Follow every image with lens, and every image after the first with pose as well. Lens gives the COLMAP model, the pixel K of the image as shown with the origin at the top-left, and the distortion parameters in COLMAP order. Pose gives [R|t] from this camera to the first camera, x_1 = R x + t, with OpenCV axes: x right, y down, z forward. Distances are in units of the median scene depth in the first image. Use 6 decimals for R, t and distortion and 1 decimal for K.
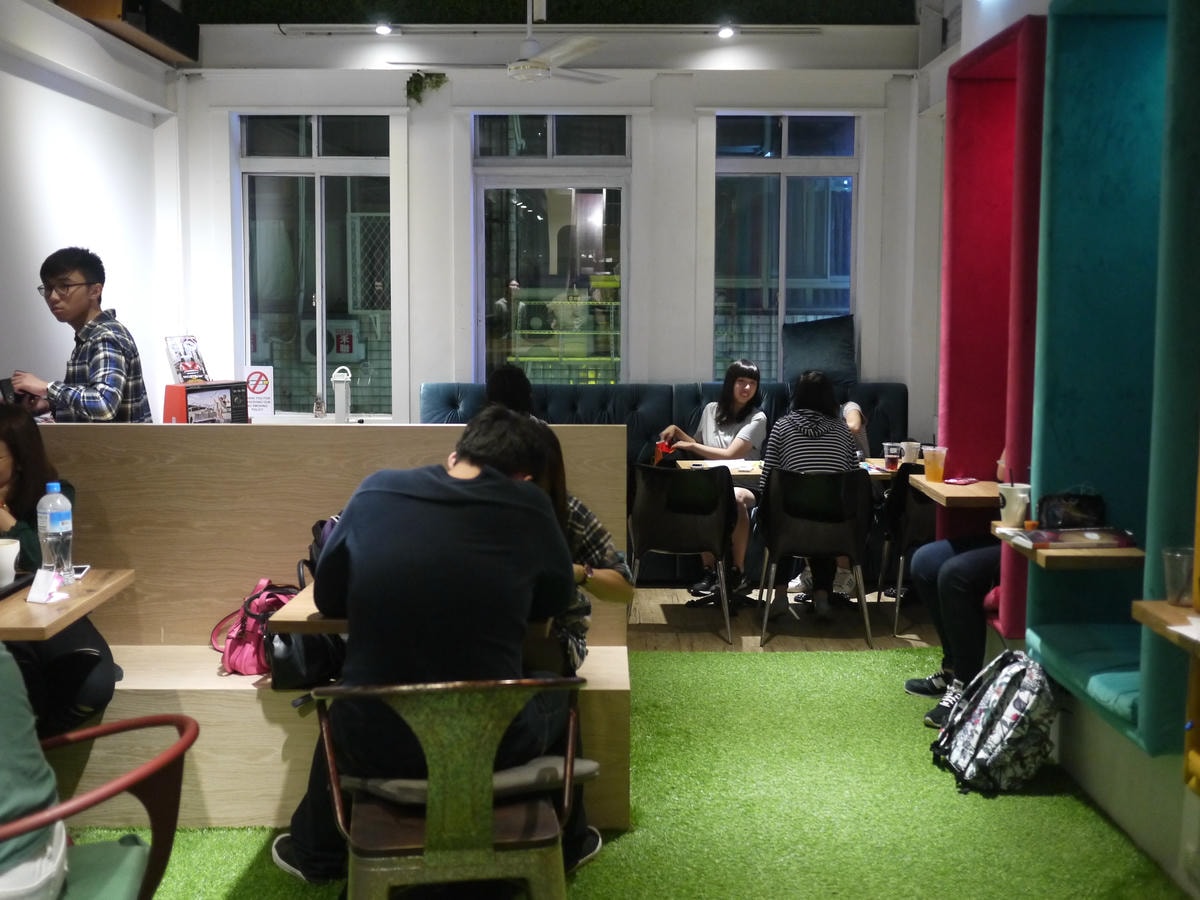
lens RADIAL K [[1345.9, 0, 601.6], [0, 1345.9, 443.6], [0, 0, 1]] dist [-0.029189, 0.039805]
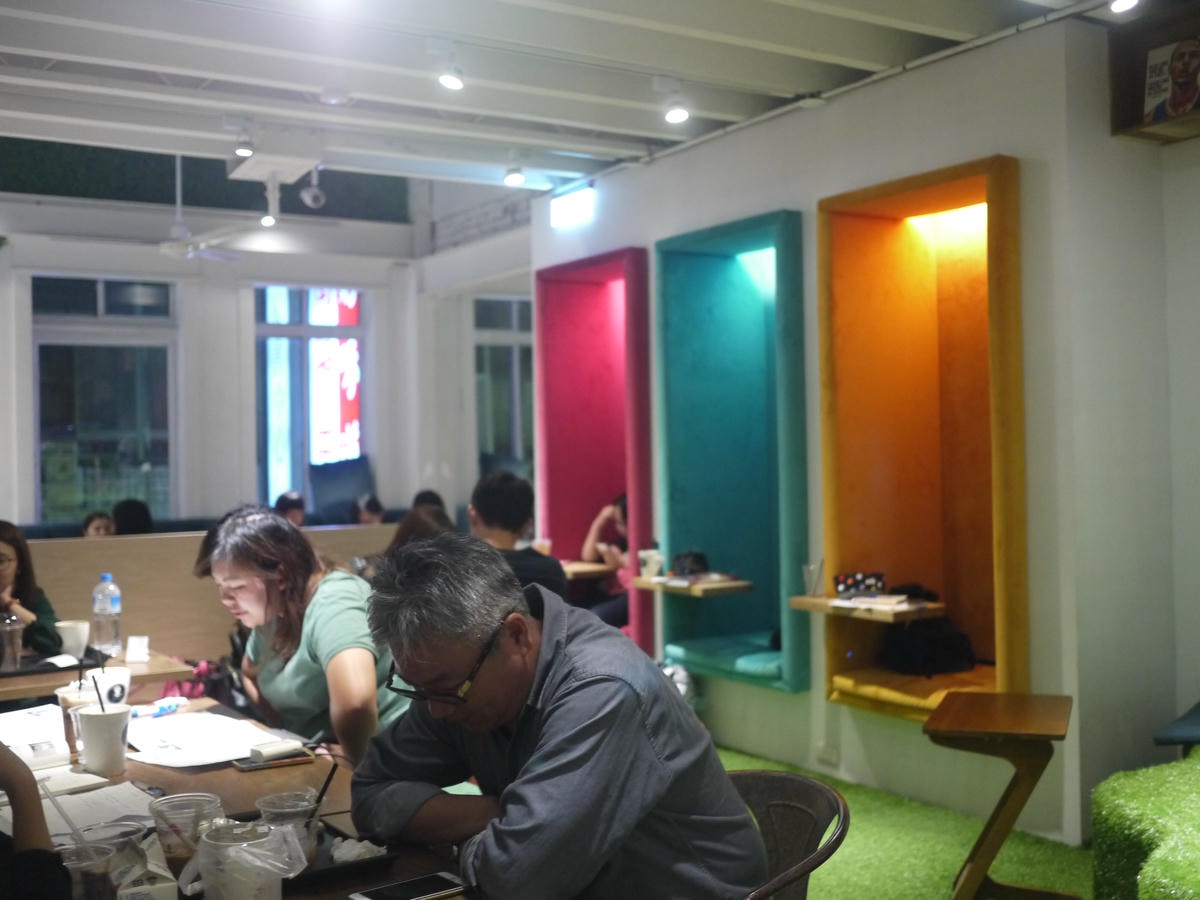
lens RADIAL K [[1354.0, 0, 600.0], [0, 1354.0, 450.0], [0, 0, 1]] dist [-0.015210, -0.001946]
pose [[0.831049, -0.013598, 0.556033, -0.334186], [0.077231, 0.992838, -0.091149, 0.029967], [-0.550812, 0.118692, 0.826147, -0.136803]]
